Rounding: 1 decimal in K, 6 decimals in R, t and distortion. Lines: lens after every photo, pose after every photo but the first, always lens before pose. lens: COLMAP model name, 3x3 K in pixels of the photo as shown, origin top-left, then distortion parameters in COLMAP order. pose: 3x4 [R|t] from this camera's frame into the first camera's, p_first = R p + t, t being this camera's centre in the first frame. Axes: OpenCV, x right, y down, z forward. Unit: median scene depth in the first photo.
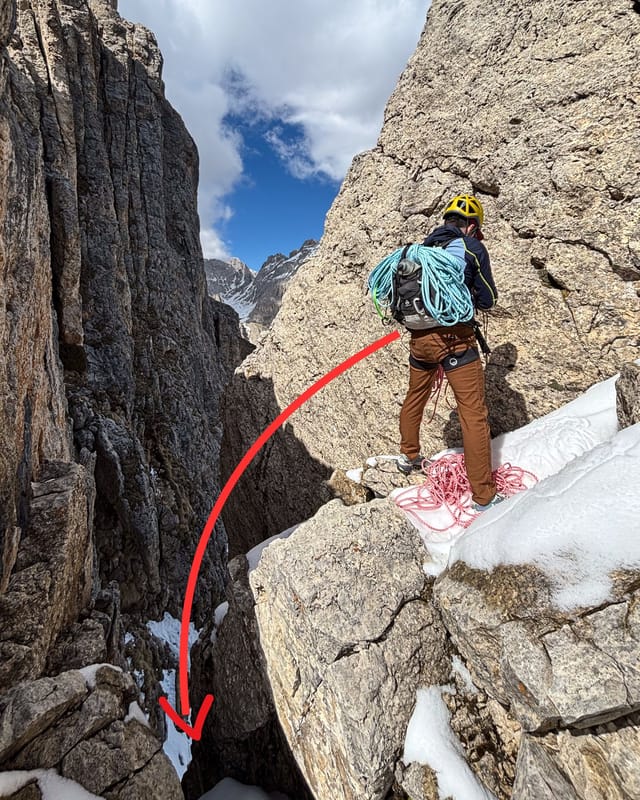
lens RADIAL K [[440.0, 0, 319.1], [0, 440.0, 350.7], [0, 0, 1]] dist [-0.000128, -0.000205]
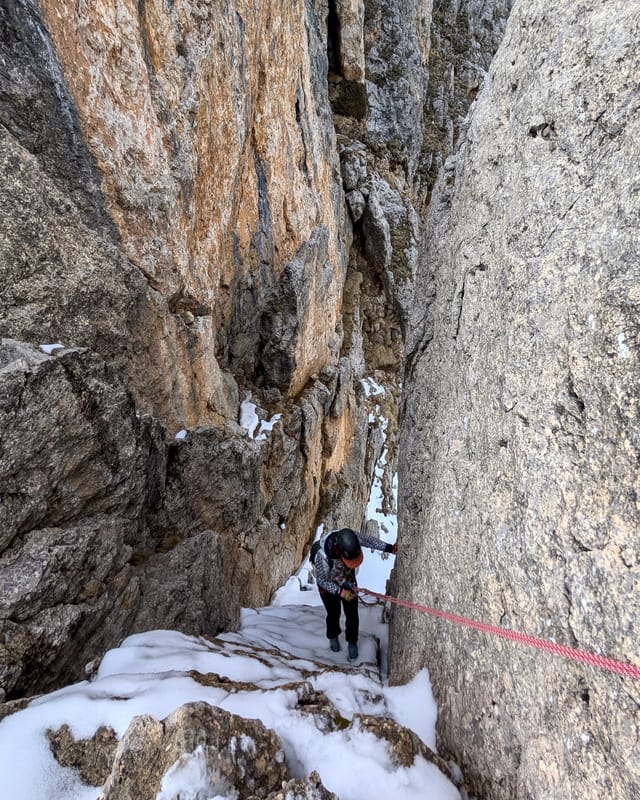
lens RADIAL K [[440.0, 0, 319.1], [0, 440.0, 350.7], [0, 0, 1]] dist [-0.000128, -0.000205]
pose [[0.740723, 0.358923, -0.567893, 0.048321], [0.004928, 0.842392, 0.538842, -0.032974], [0.671792, -0.401932, 0.622211, 0.229389]]
